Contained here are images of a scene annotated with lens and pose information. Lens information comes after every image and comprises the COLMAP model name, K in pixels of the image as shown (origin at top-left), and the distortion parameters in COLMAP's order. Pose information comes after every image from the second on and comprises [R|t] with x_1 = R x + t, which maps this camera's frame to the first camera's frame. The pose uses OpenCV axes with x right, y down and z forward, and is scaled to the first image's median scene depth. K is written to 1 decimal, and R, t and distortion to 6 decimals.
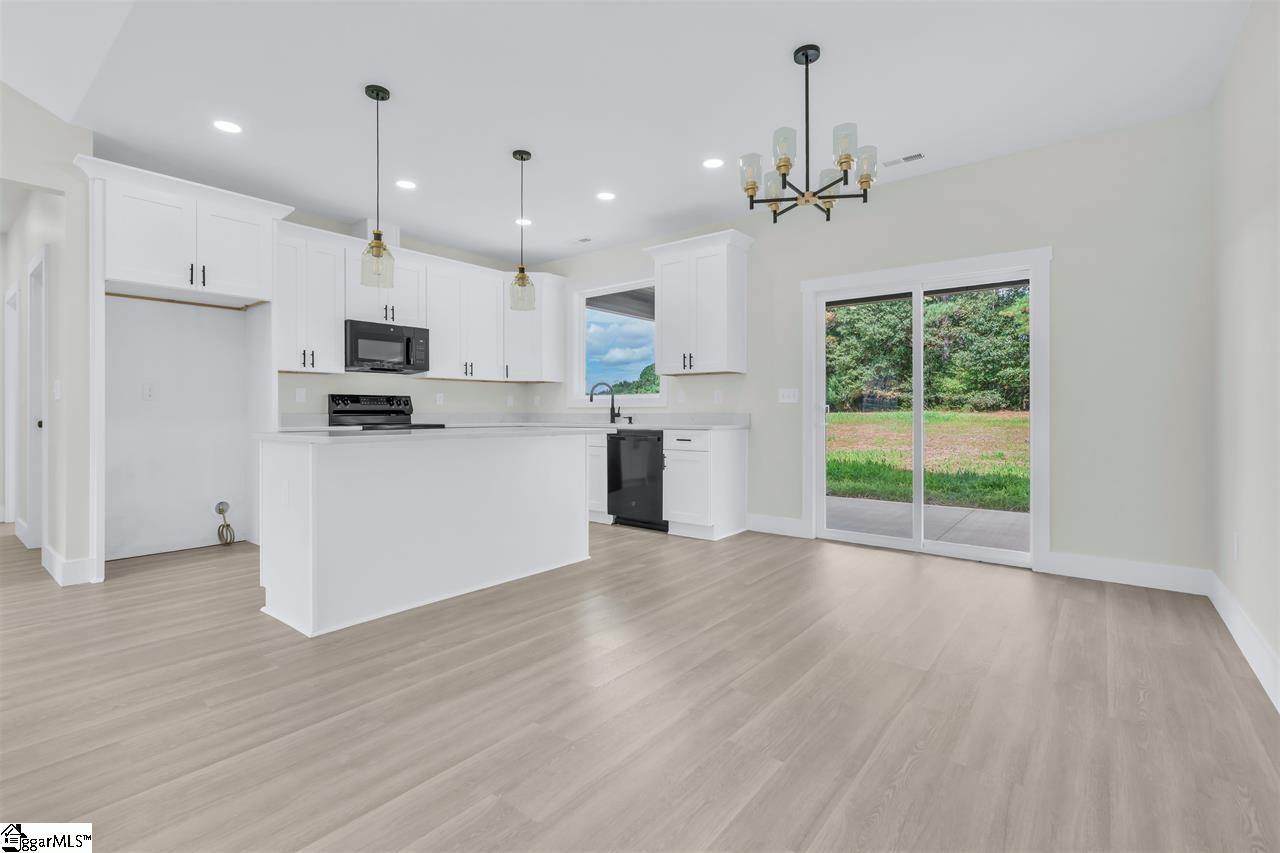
lens RADIAL K [[574.1, 0, 645.5], [0, 574.1, 416.7], [0, 0, 1]] dist [0.001437, 0.000231]
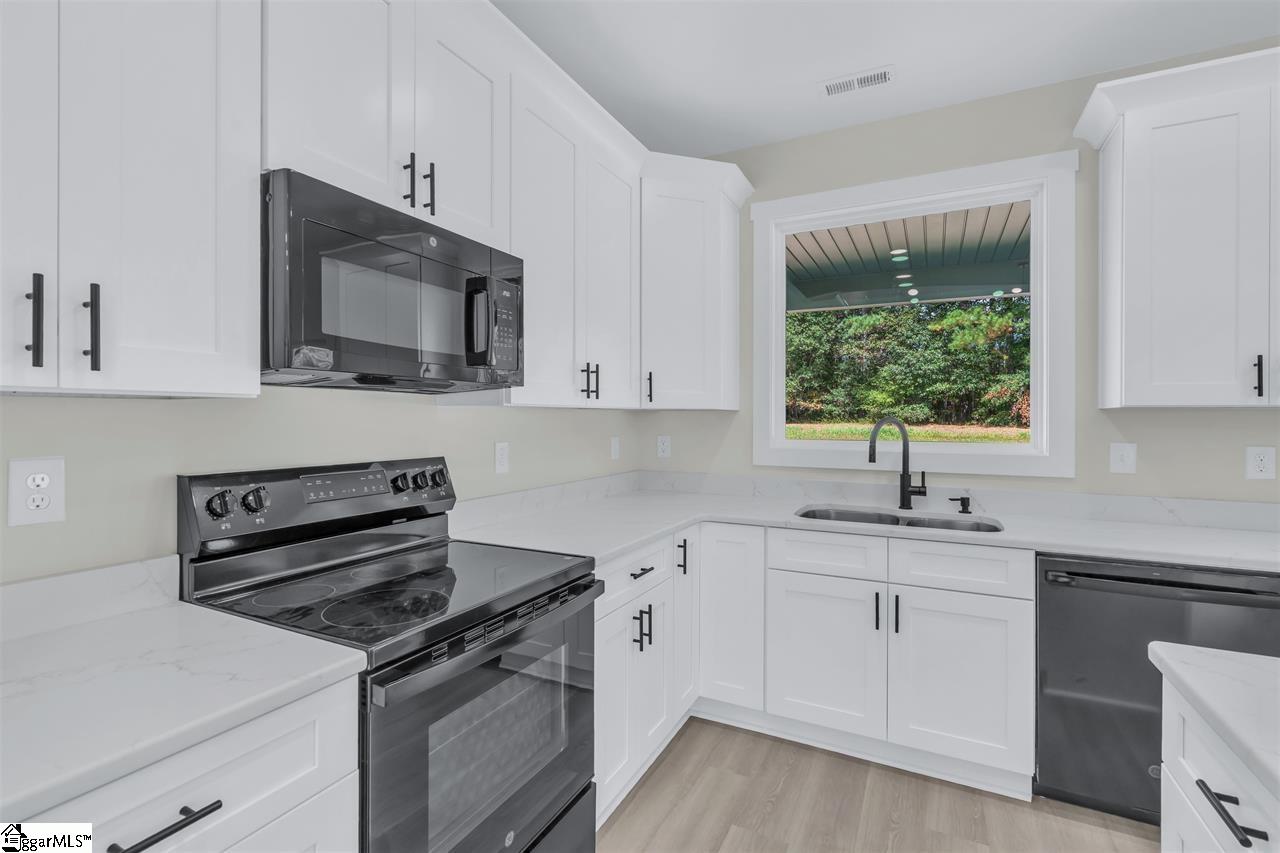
lens RADIAL K [[574.1, 0, 645.5], [0, 574.1, 416.7], [0, 0, 1]] dist [0.001437, 0.000231]
pose [[0.980733, 0.007034, 0.195226, -0.064813], [-0.004836, 0.999919, -0.011735, -0.010218], [-0.195292, 0.010564, 0.980688, 0.115510]]
